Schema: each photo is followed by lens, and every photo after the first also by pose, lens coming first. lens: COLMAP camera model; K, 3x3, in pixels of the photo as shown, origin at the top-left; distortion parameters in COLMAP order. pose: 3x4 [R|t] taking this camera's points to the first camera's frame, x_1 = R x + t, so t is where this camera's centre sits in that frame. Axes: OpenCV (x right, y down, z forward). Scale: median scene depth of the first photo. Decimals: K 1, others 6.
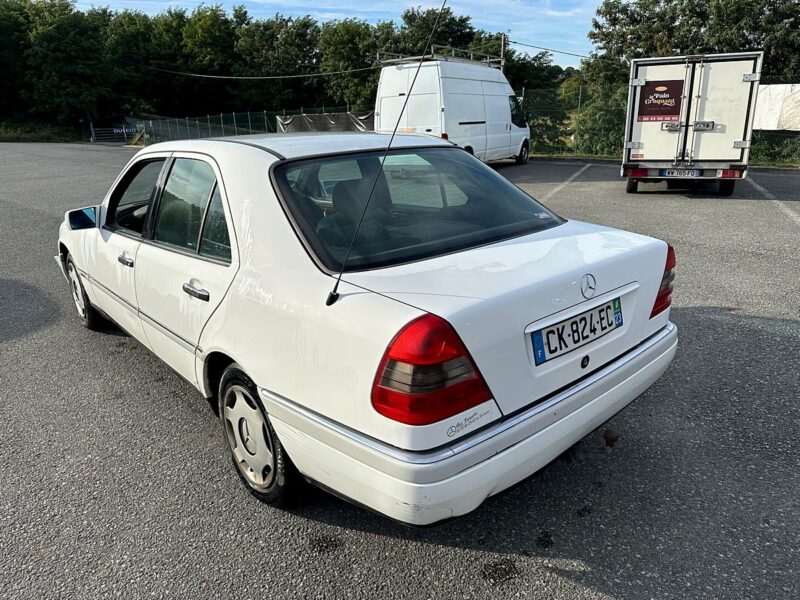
lens RADIAL K [[558.2, 0, 400.6], [0, 558.2, 298.2], [0, 0, 1]] dist [0.003444, -0.007940]
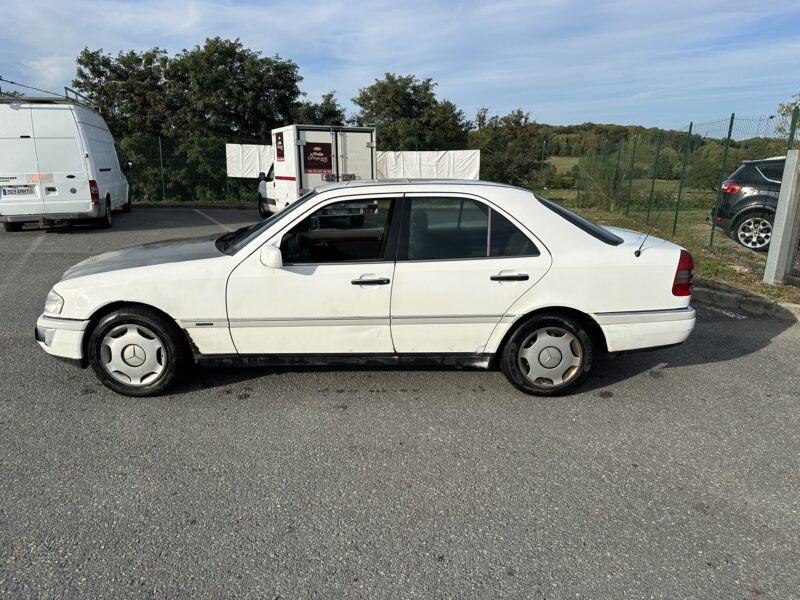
lens RADIAL K [[558.2, 0, 399.5], [0, 558.2, 300.9], [0, 0, 1]] dist [0.003444, -0.007940]
pose [[0.640132, -0.155098, 0.752446, -0.446443], [0.215152, 0.976411, 0.018226, -0.011196], [-0.737523, 0.150223, 0.658402, 0.053557]]
